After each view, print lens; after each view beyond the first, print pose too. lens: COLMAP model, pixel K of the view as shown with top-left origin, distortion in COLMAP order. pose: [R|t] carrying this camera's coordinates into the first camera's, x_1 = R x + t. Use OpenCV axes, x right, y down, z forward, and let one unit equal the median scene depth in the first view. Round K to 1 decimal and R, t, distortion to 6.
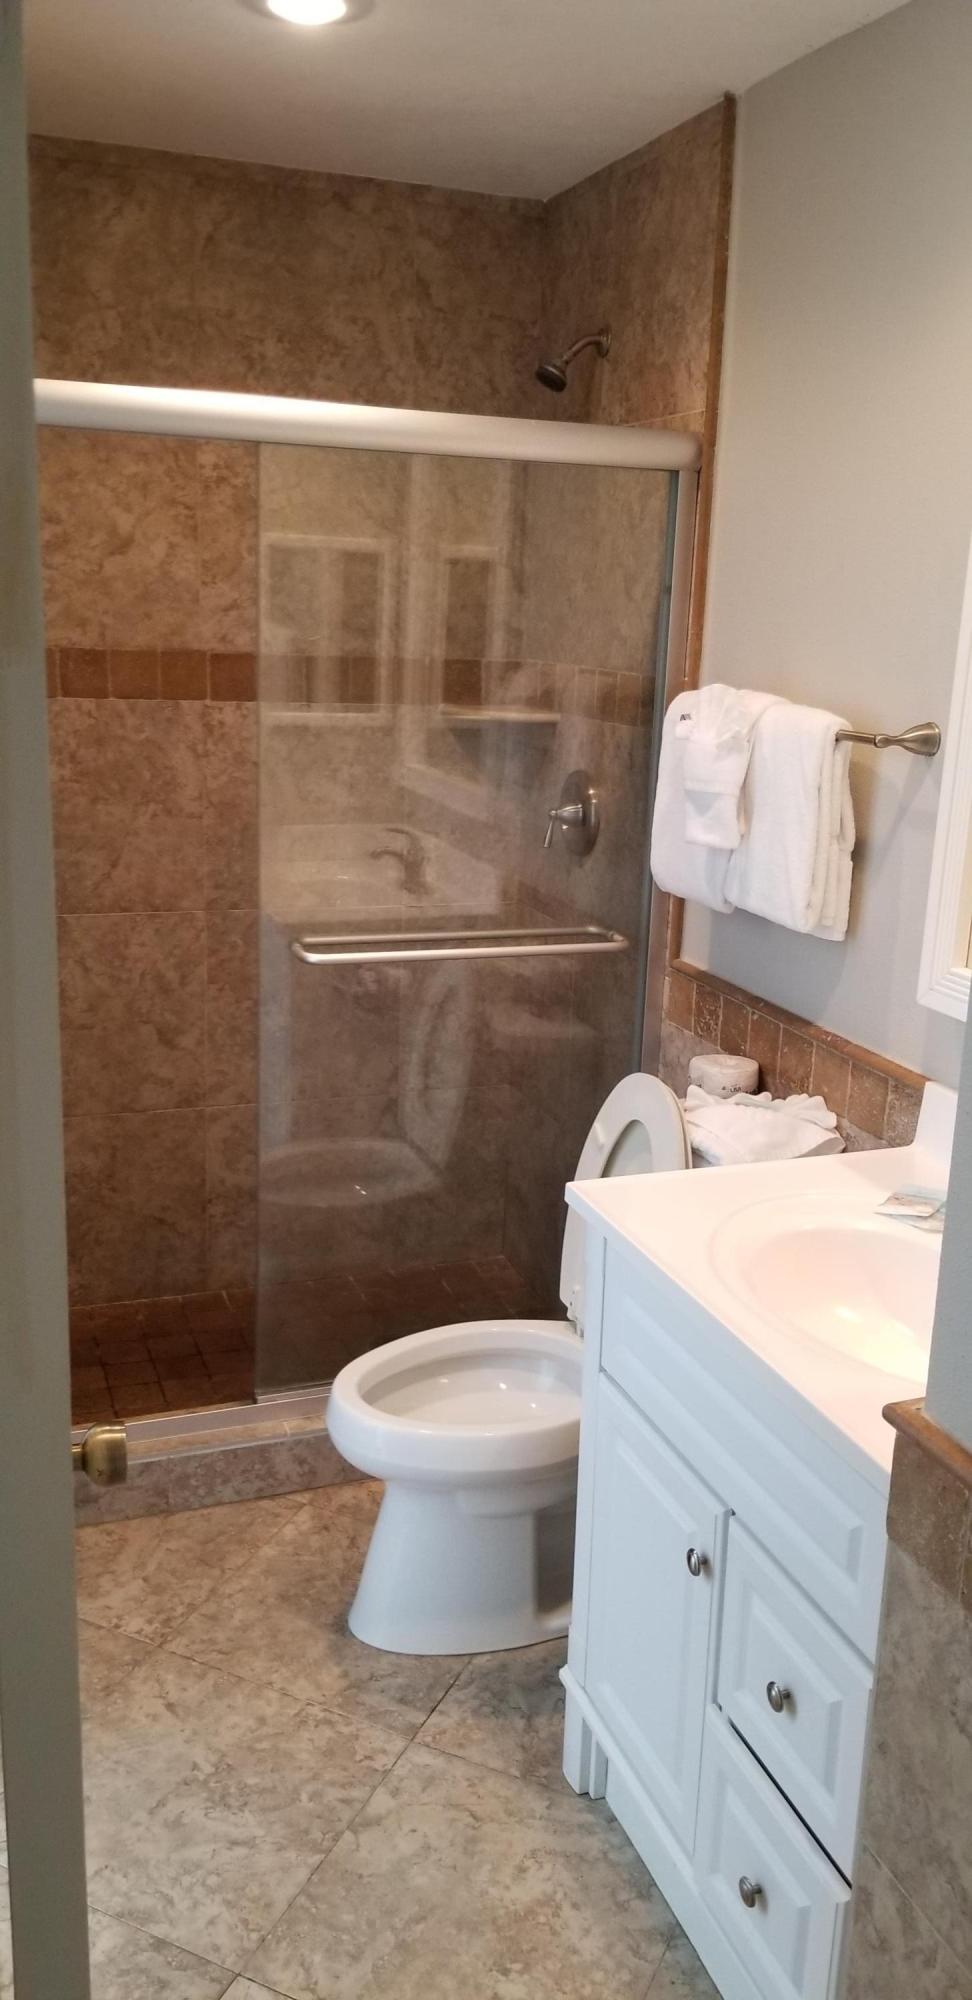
lens RADIAL K [[1555.4, 0, 495.8], [0, 1555.4, 1062.7], [0, 0, 1]] dist [0.094463, -0.171535]
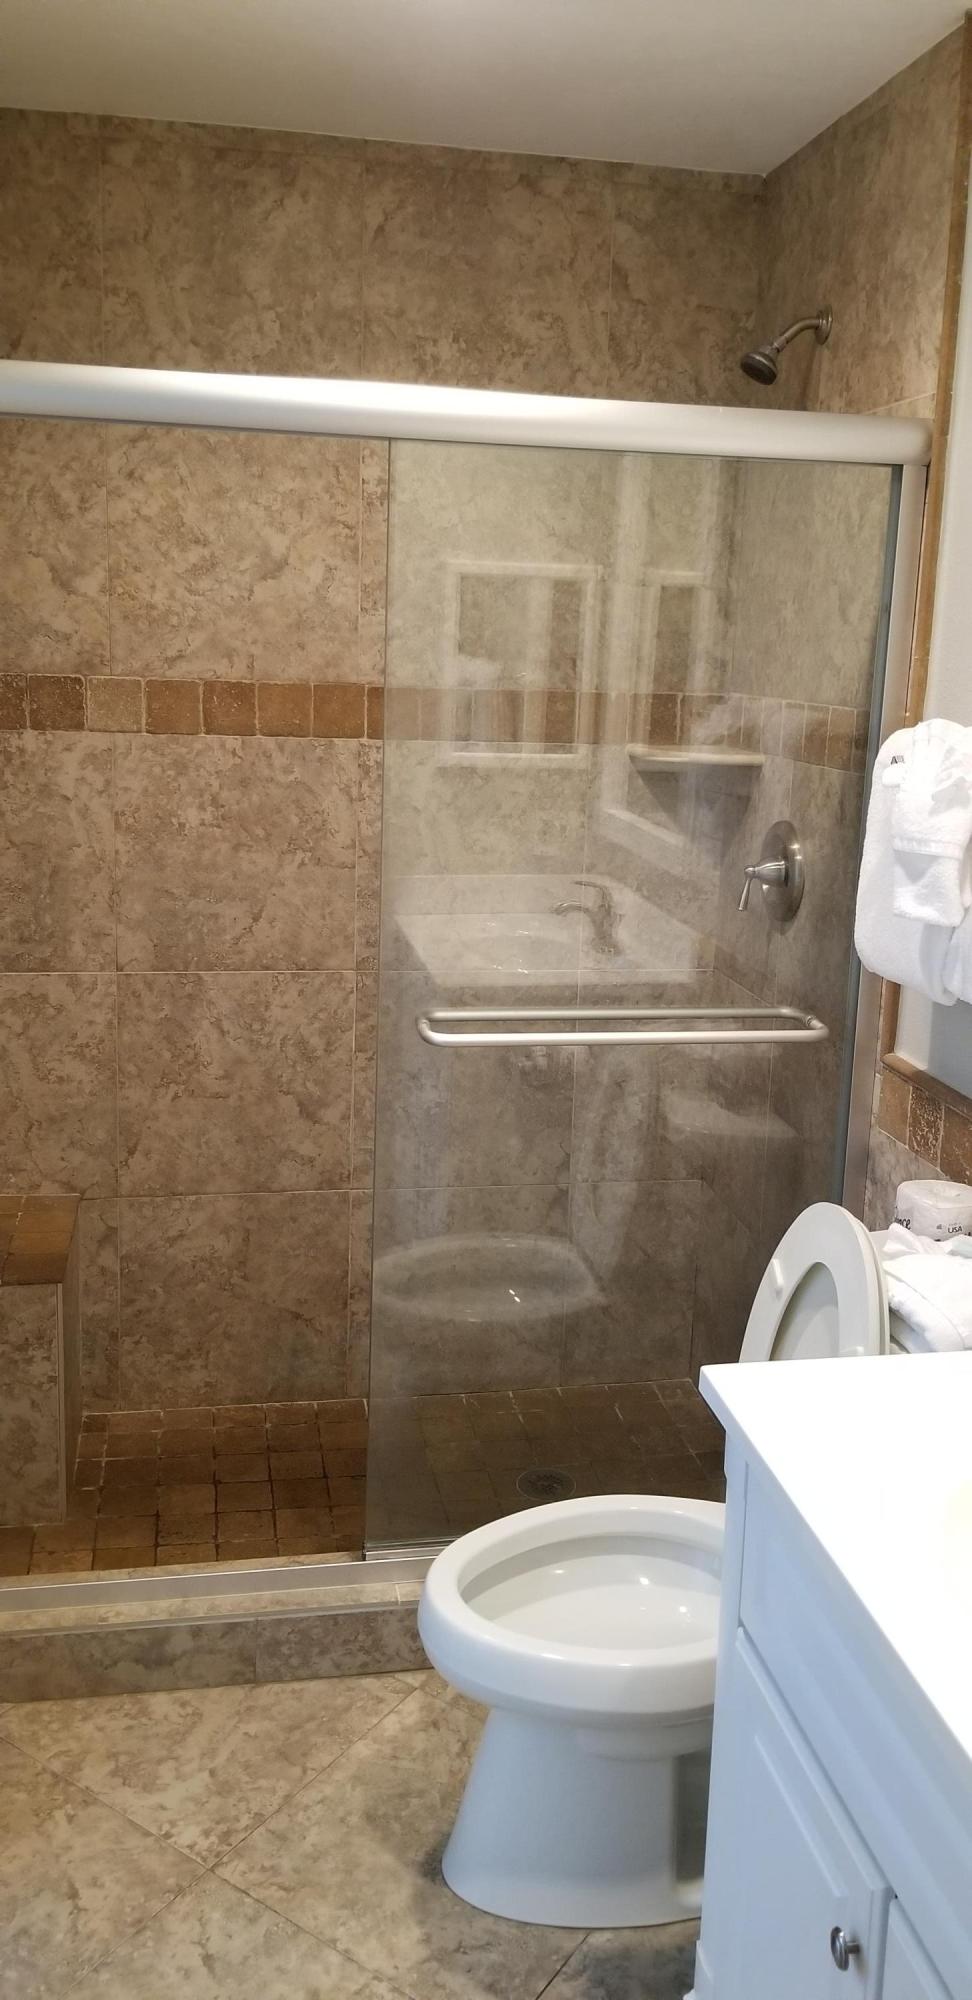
lens RADIAL K [[1591.2, 0, 486.0], [0, 1591.2, 1000.0], [0, 0, 1]] dist [0.085107, -0.165512]
pose [[0.985835, 0.034032, -0.164232, 0.043852], [-0.044994, 0.996968, -0.063491, -0.031261], [0.161573, 0.069981, 0.984376, 0.140818]]
